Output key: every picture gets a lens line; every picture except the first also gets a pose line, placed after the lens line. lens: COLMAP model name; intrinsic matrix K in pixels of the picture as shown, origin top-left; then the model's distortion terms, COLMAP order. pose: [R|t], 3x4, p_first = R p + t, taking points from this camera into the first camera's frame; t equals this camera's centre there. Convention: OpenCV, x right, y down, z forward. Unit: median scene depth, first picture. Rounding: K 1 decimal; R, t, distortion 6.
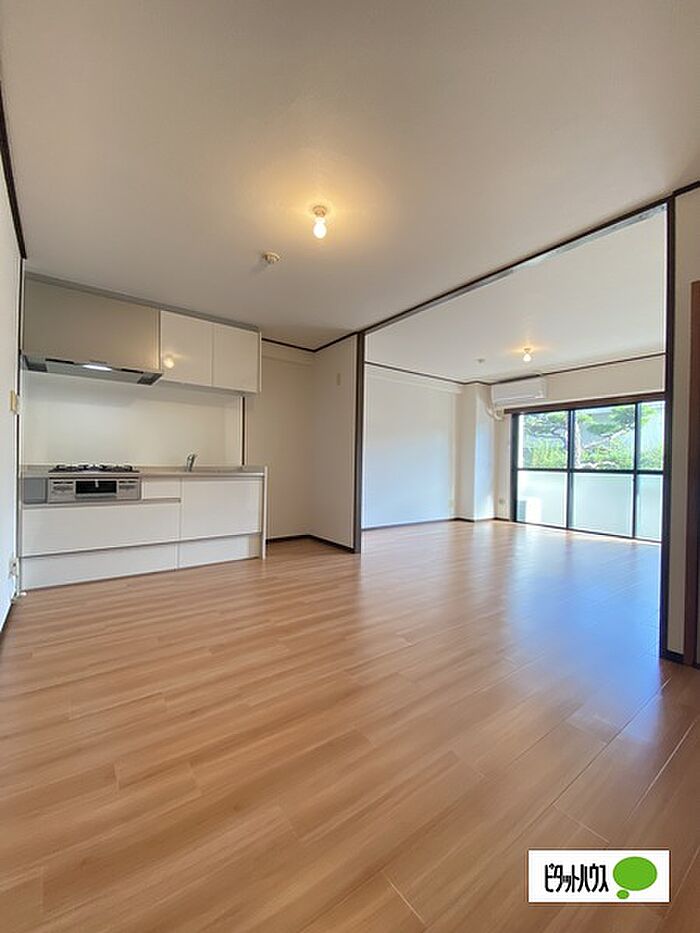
lens RADIAL K [[390.0, 0, 363.7], [0, 390.0, 460.3], [0, 0, 1]] dist [0.007288, -0.008329]
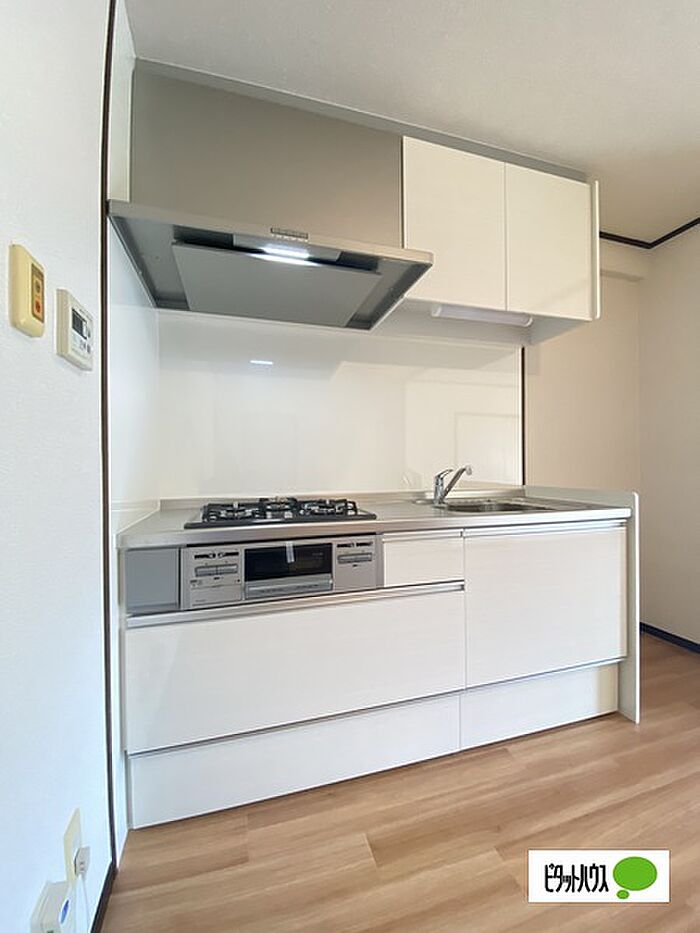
lens RADIAL K [[390.0, 0, 355.7], [0, 390.0, 467.7], [0, 0, 1]] dist [0.007288, -0.008329]
pose [[0.938670, -0.023270, -0.344031, -0.475475], [0.025357, 0.999677, 0.001567, -0.023306], [0.343883, -0.010195, 0.938957, 0.644827]]
